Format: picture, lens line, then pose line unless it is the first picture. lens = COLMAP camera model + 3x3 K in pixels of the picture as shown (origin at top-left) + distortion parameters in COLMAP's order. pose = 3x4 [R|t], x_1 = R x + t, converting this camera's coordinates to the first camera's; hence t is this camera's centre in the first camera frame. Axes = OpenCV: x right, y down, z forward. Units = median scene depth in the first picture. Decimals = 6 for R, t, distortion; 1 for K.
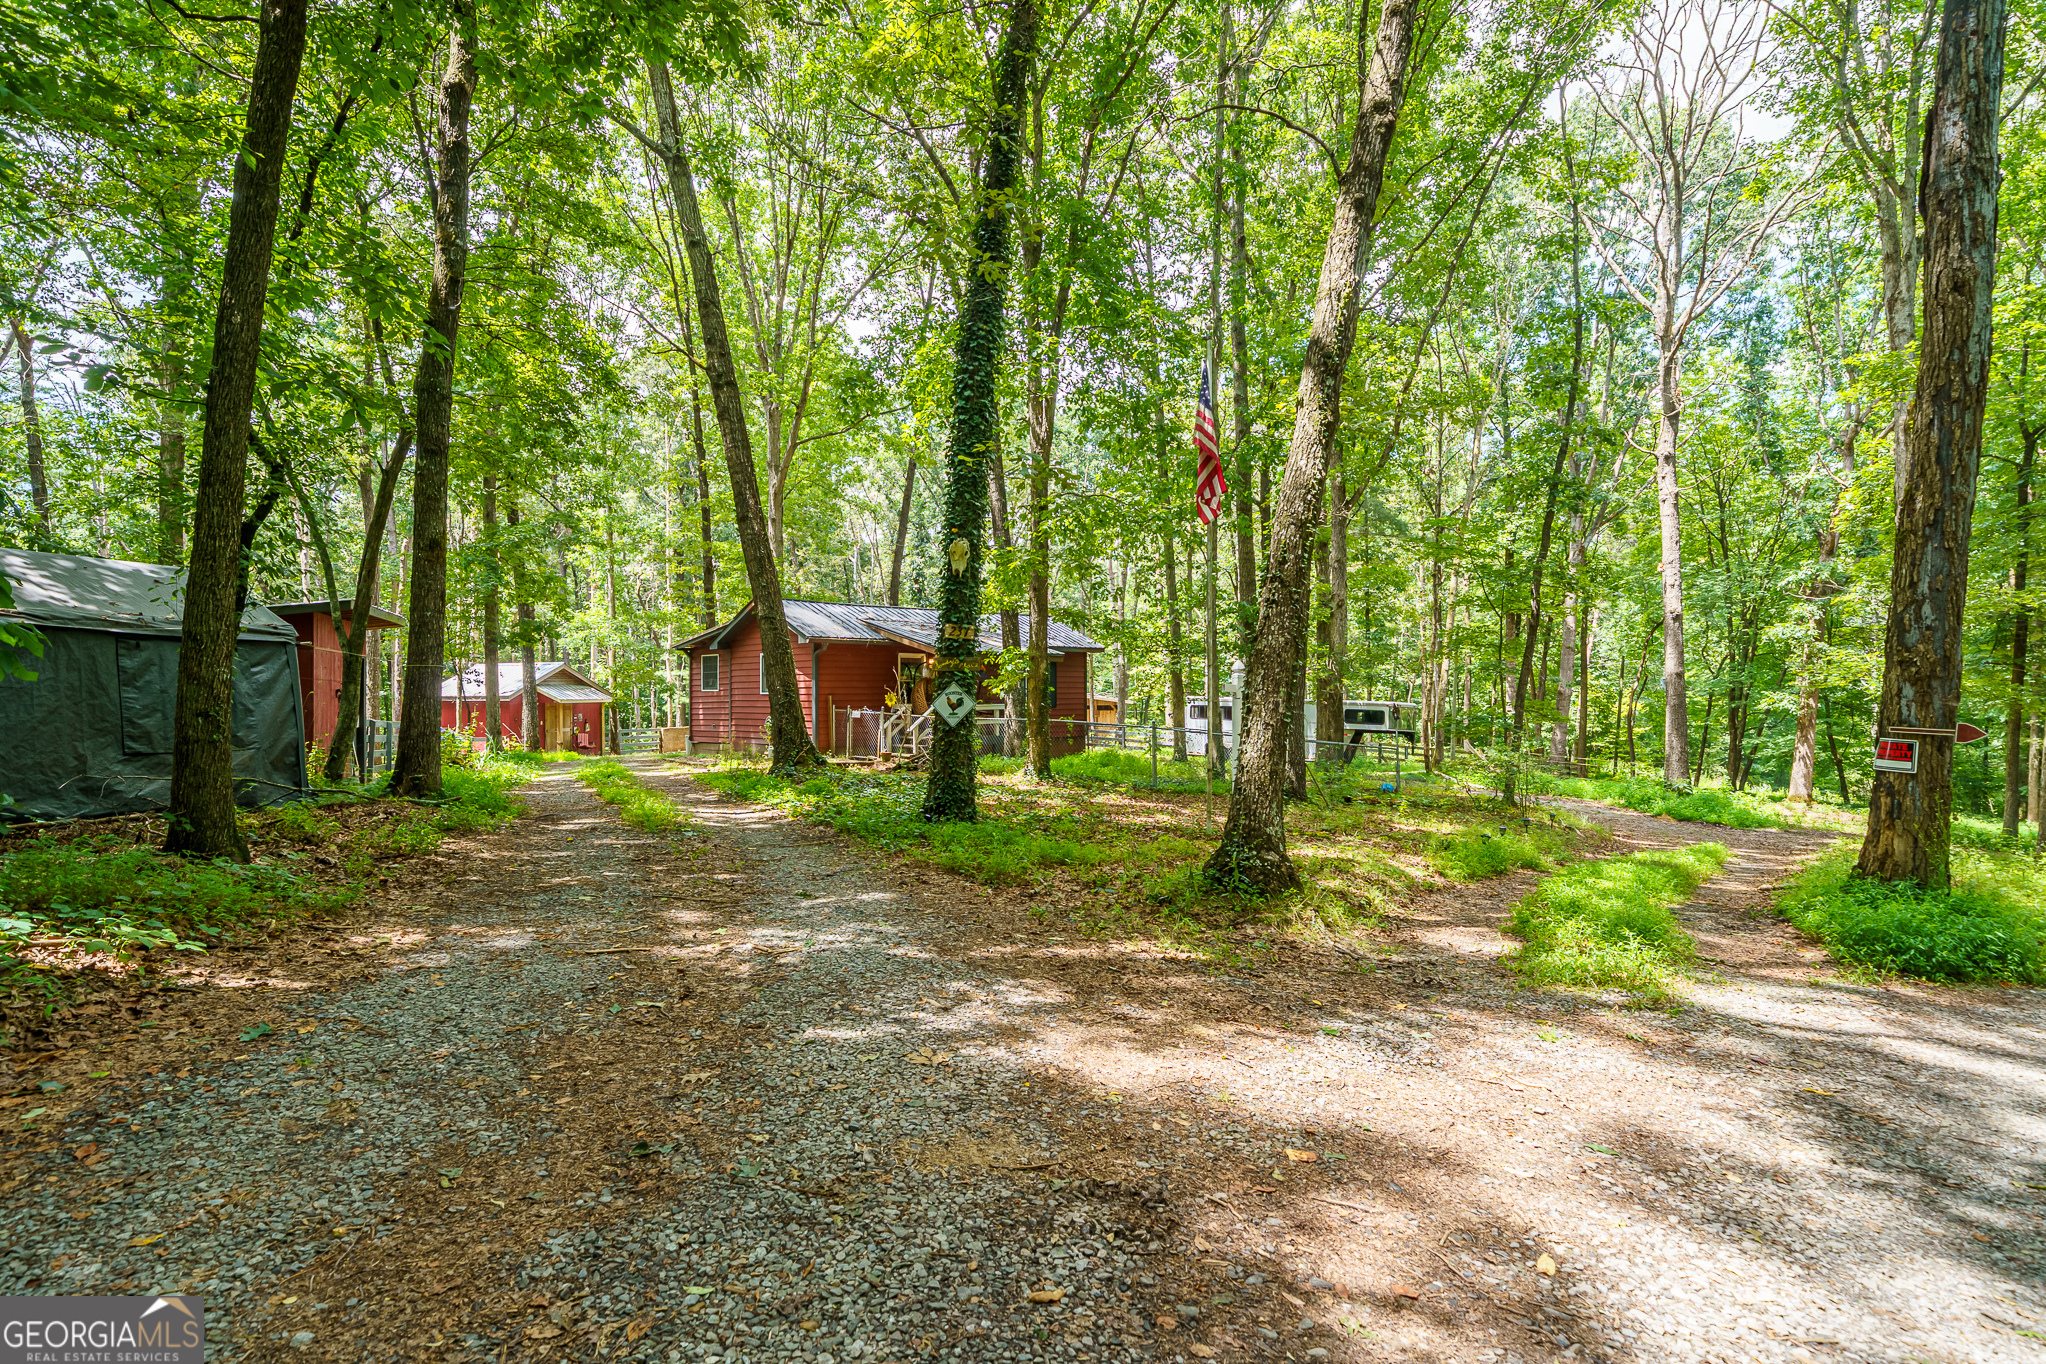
lens RADIAL K [[1084.6, 0, 1024.6], [0, 1084.6, 689.5], [0, 0, 1]] dist [0.002105, 0.000241]
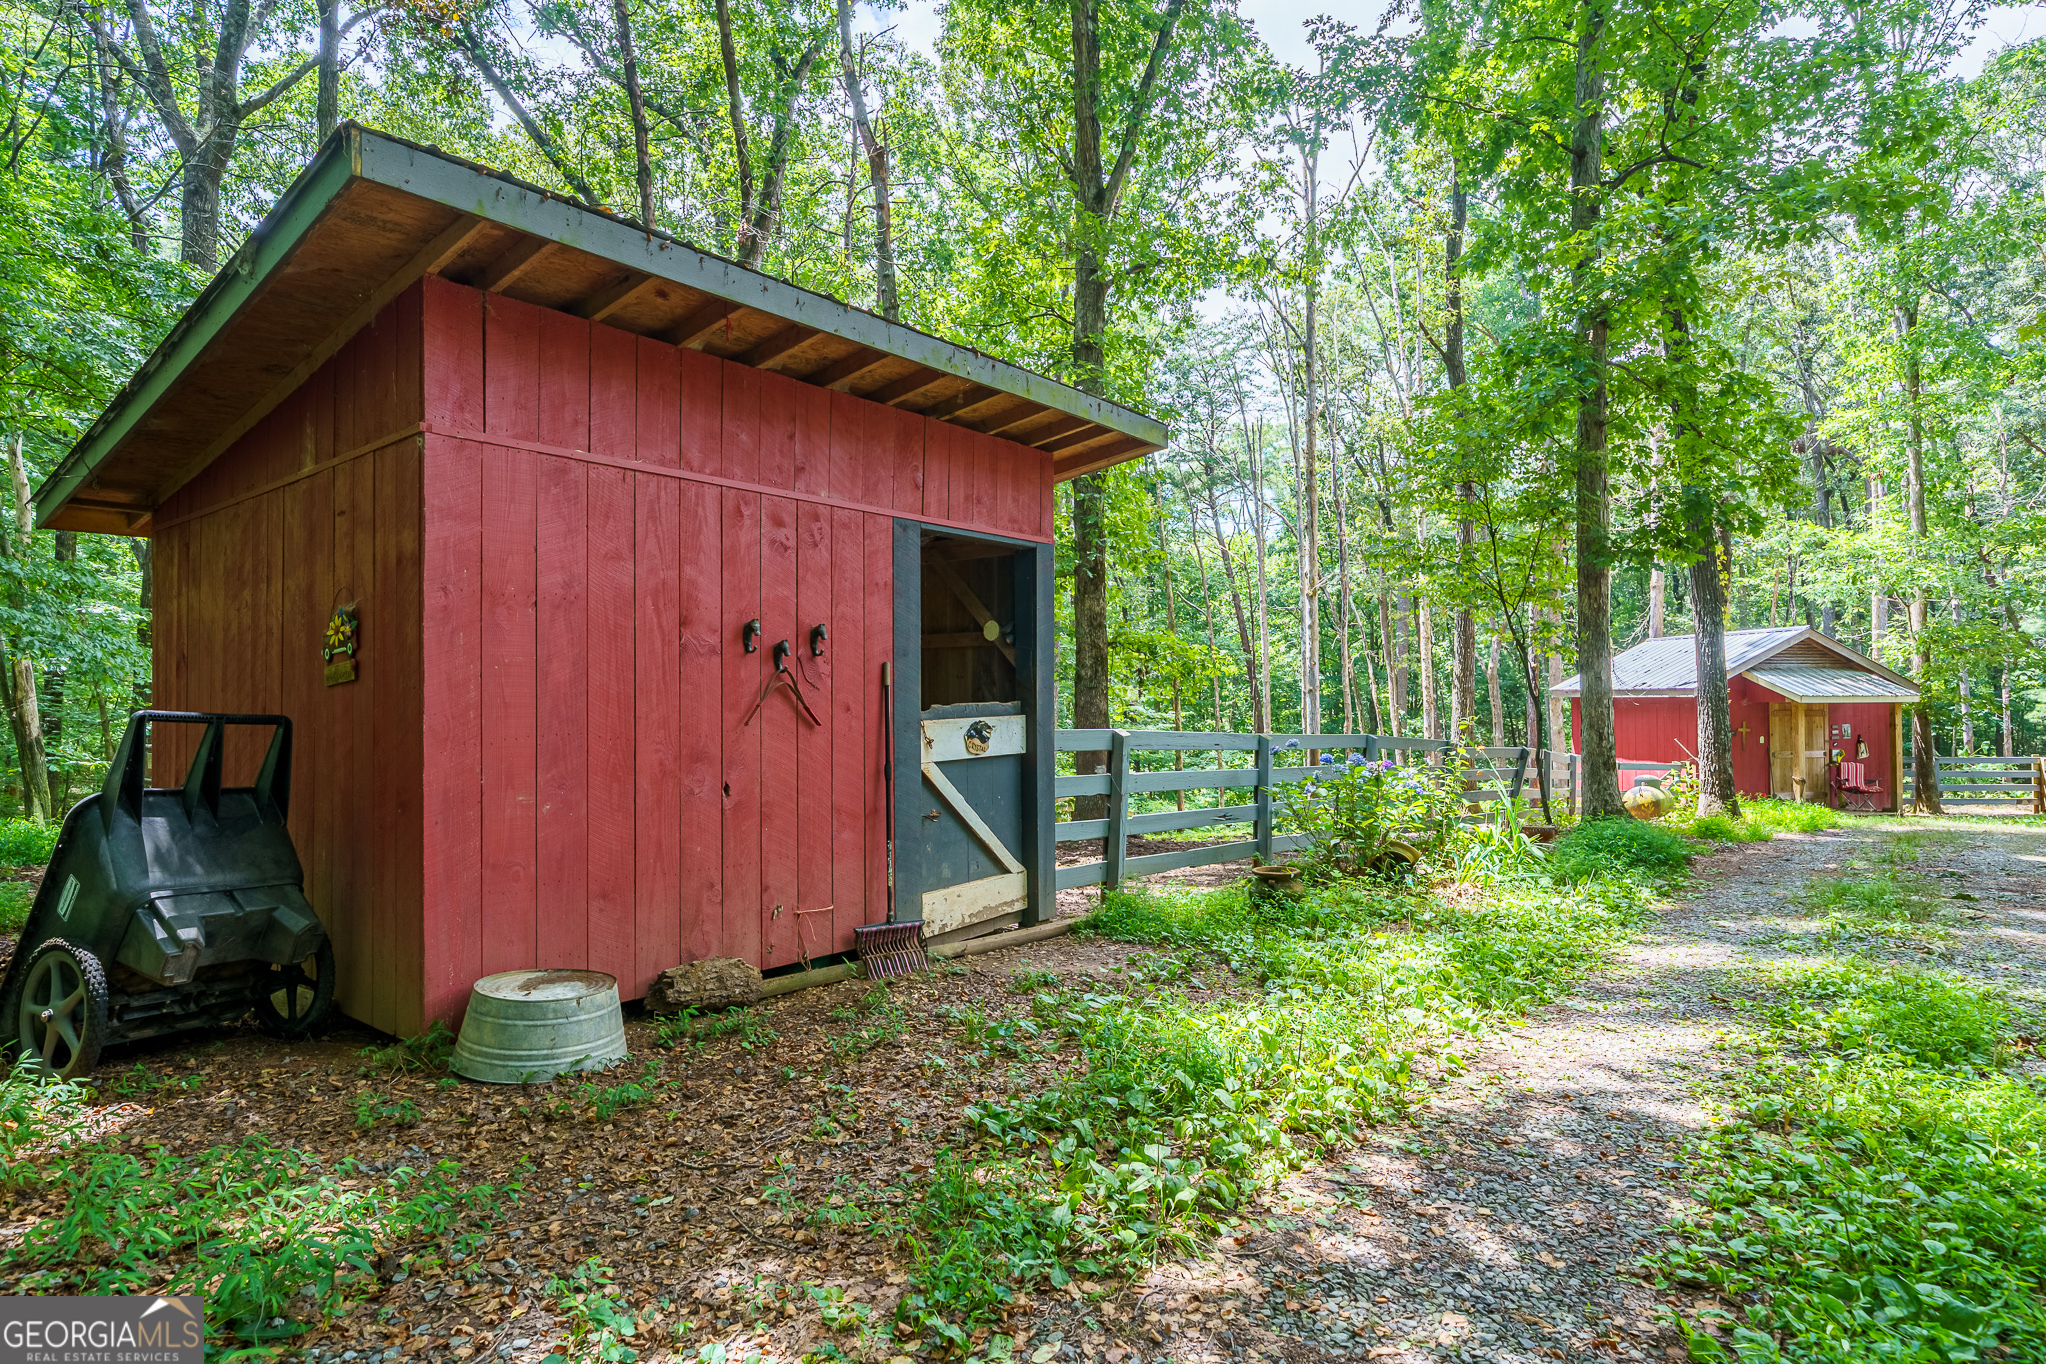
lens RADIAL K [[1084.6, 0, 1018.9], [0, 1084.6, 687.2], [0, 0, 1]] dist [0.002105, 0.000241]
pose [[0.494720, -0.008243, -0.869013, -0.153930], [0.004163, 0.999966, -0.007115, 0.006461], [0.869042, -0.000098, 0.494738, 0.399335]]
